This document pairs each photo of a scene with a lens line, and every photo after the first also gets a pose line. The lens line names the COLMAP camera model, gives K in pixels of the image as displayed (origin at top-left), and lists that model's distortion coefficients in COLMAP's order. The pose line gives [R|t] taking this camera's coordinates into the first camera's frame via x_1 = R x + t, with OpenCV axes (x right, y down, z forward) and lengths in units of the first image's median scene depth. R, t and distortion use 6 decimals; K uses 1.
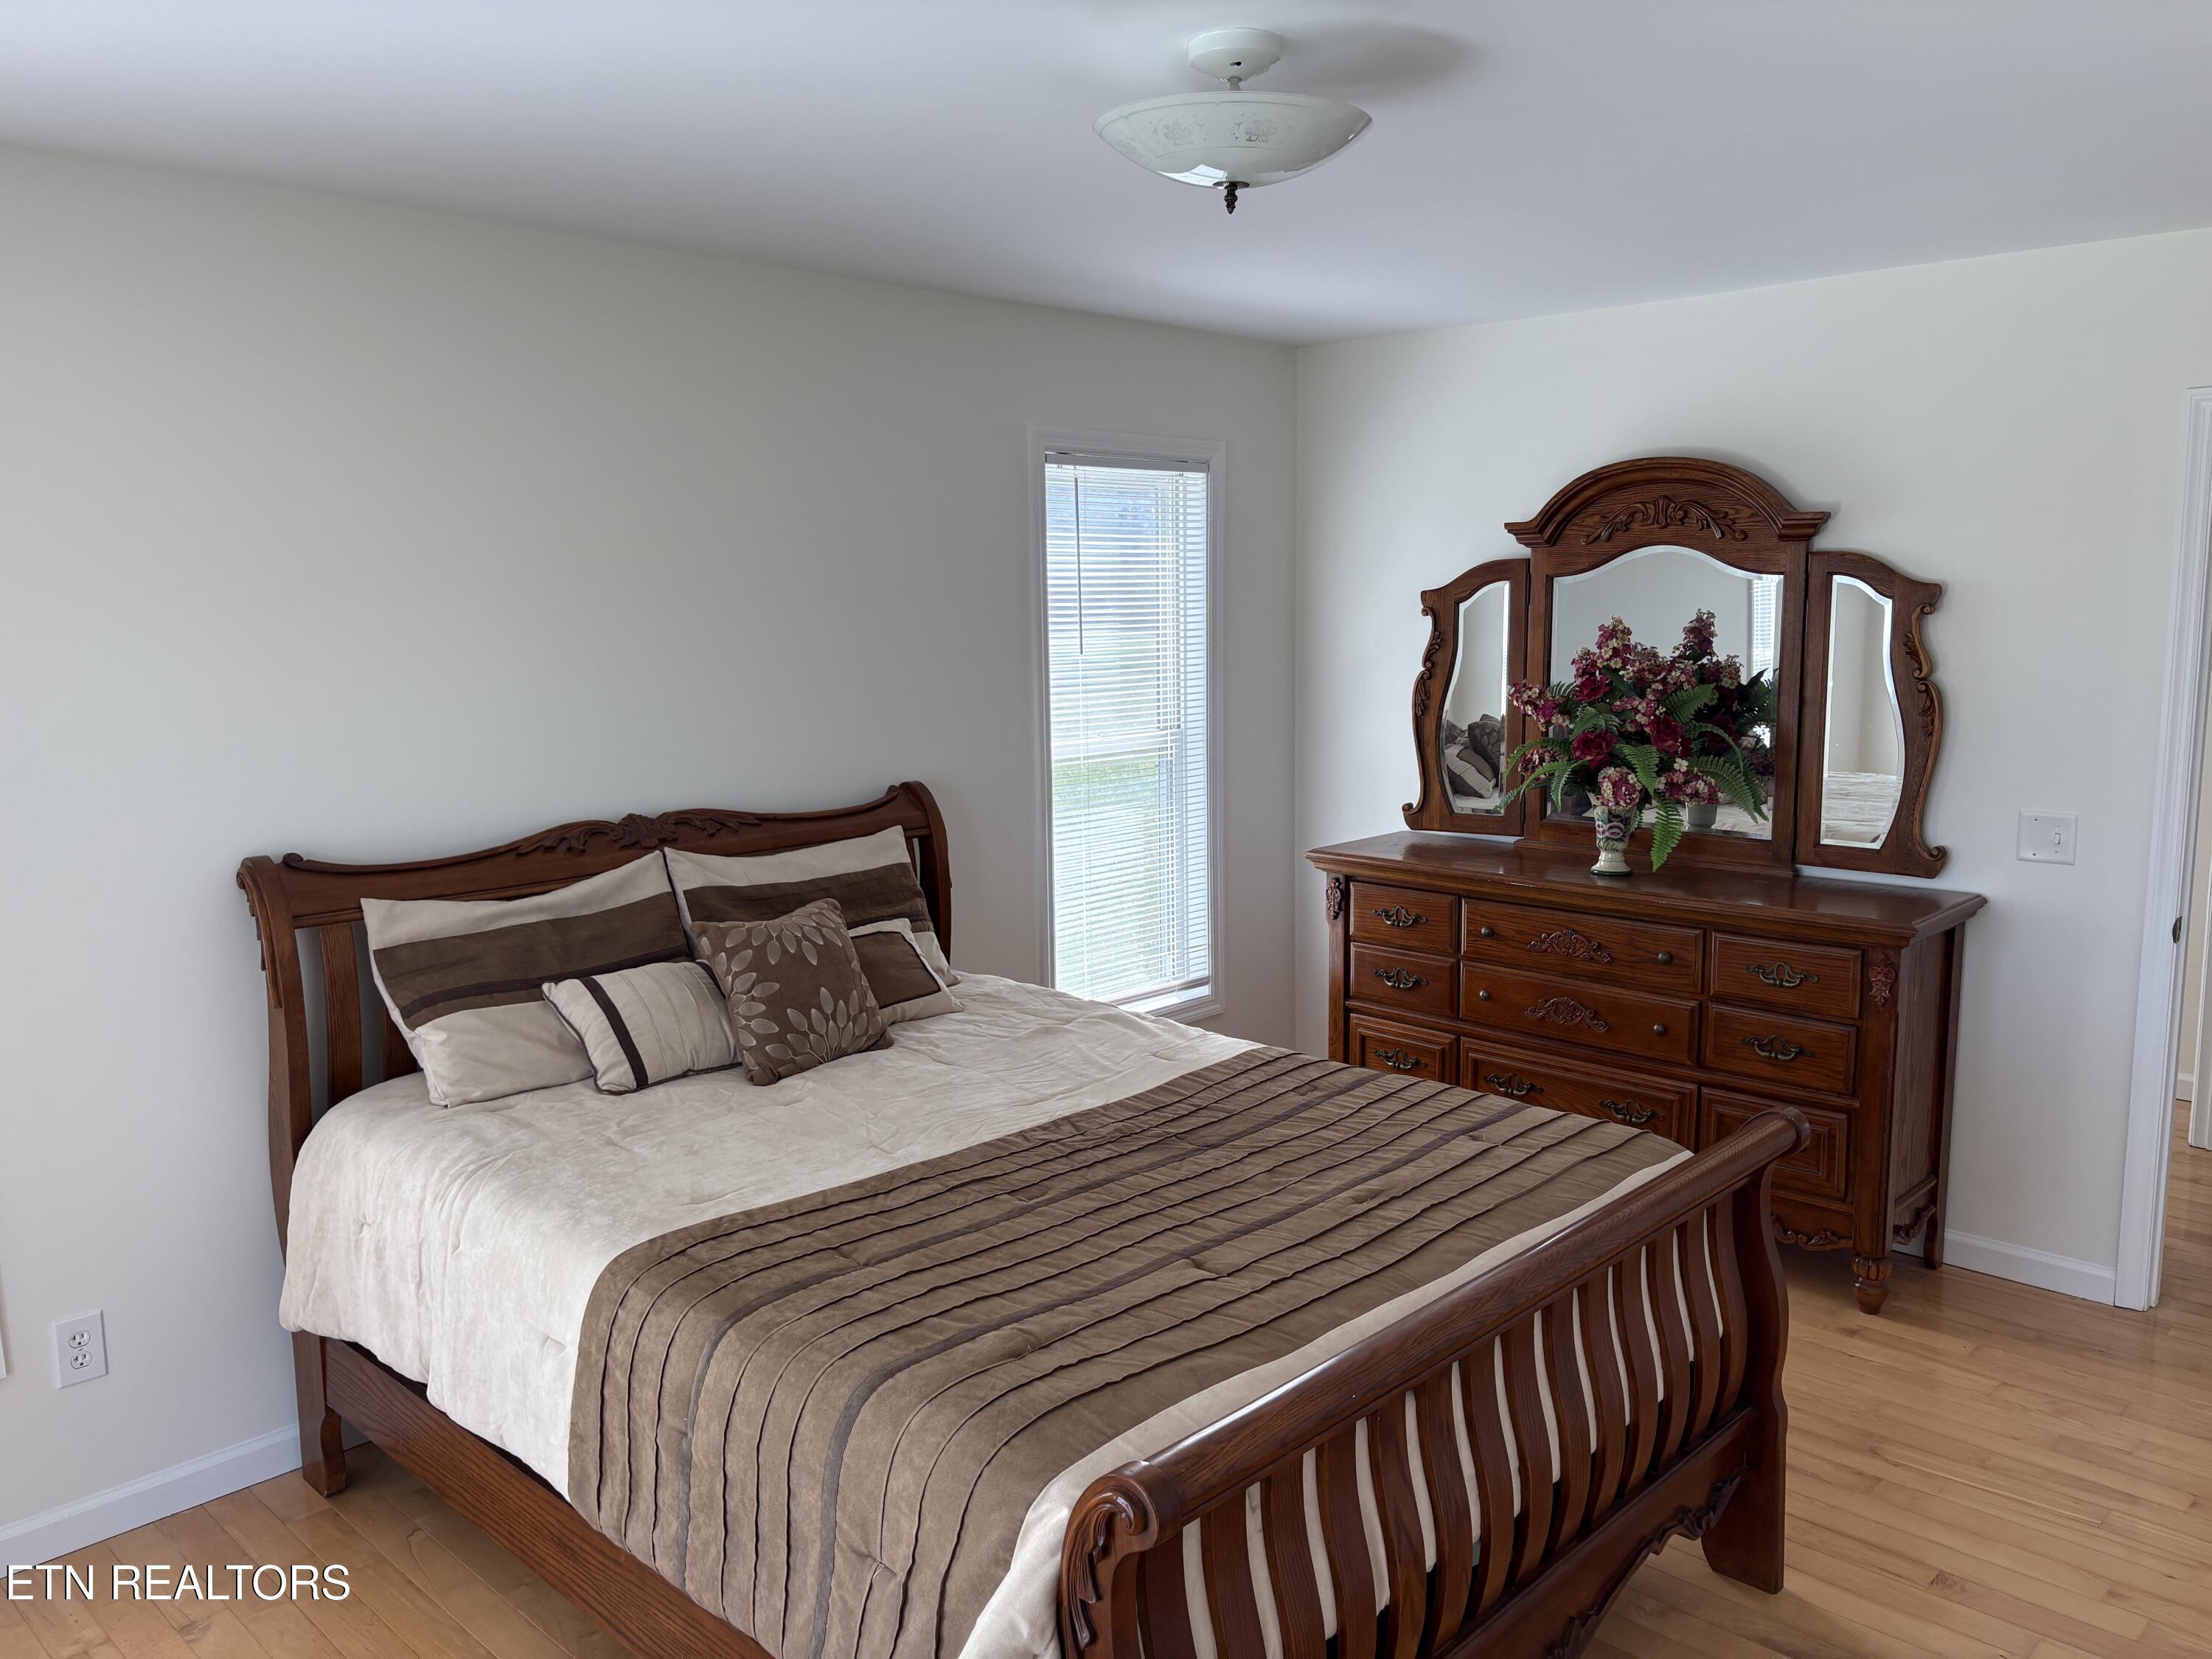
lens RADIAL K [[1662.6, 0, 1102.1], [0, 1662.6, 840.8], [0, 0, 1]] dist [0.048070, -0.063698]
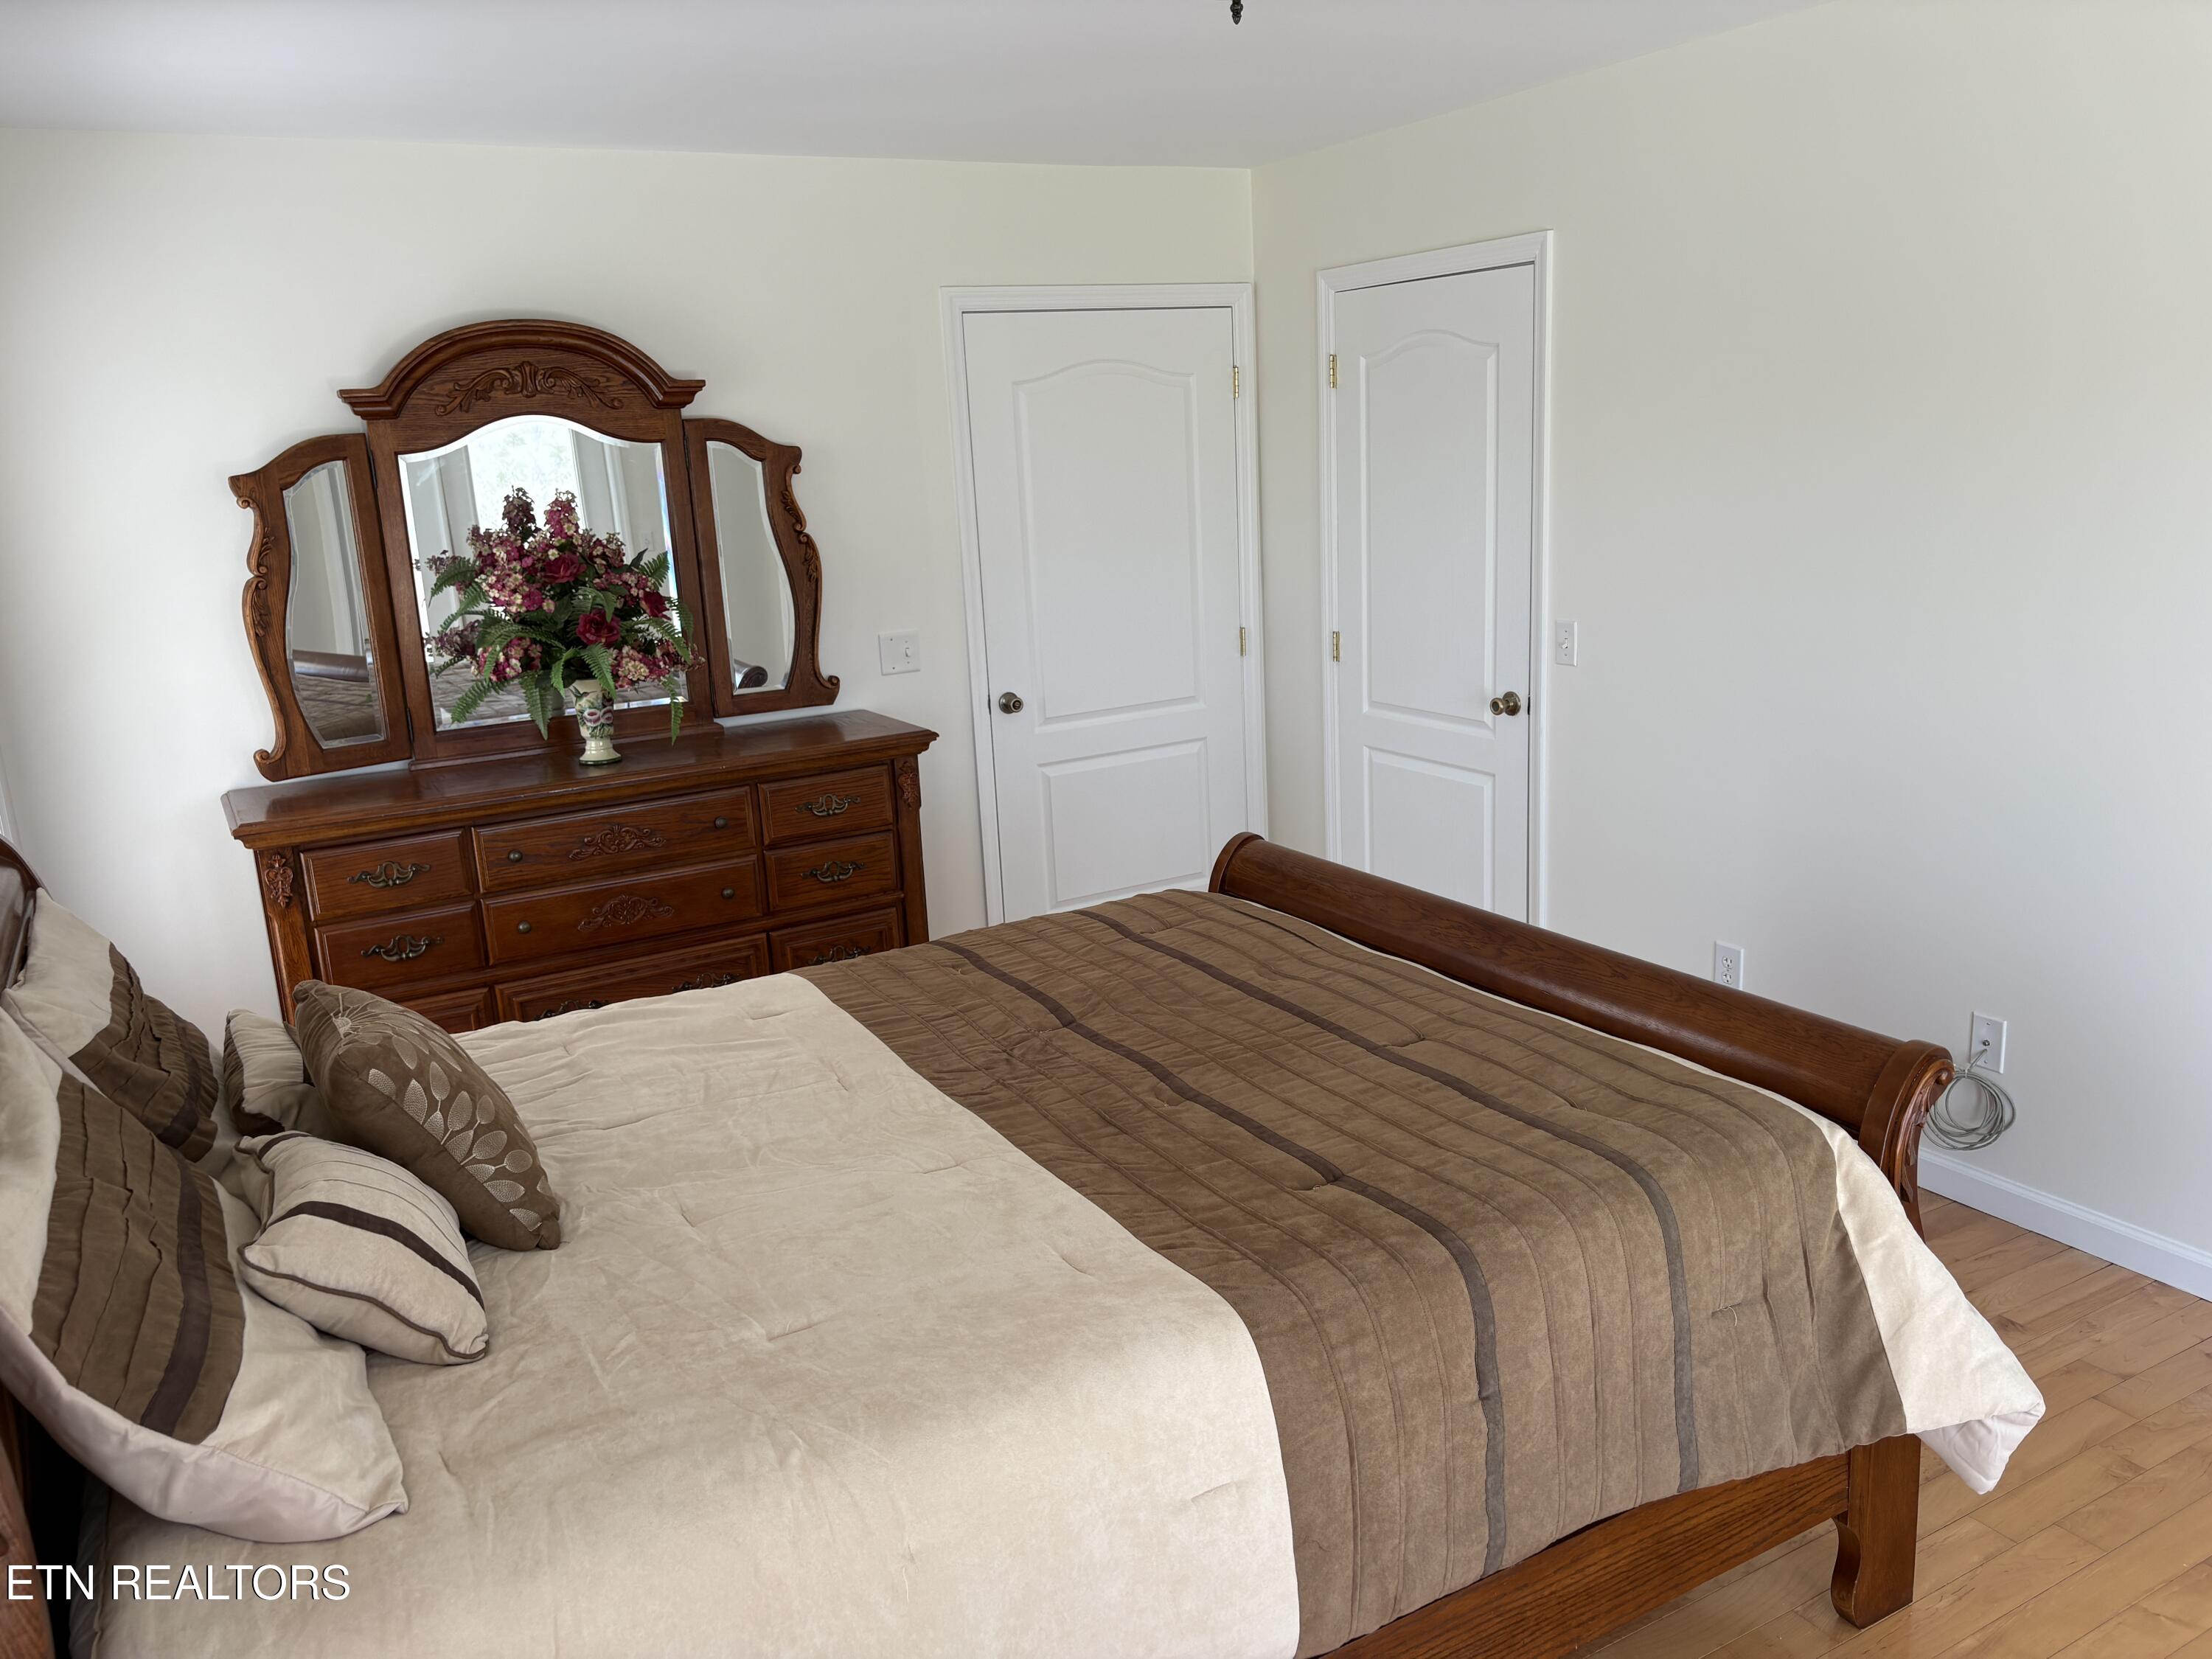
lens RADIAL K [[1662.6, 0, 1102.1], [0, 1662.6, 840.8], [0, 0, 1]] dist [0.048070, -0.063698]
pose [[0.290654, -0.231191, 0.928478, -0.516568], [0.191944, 0.964733, 0.180132, -0.054956], [-0.937378, 0.125860, 0.324779, 0.434105]]
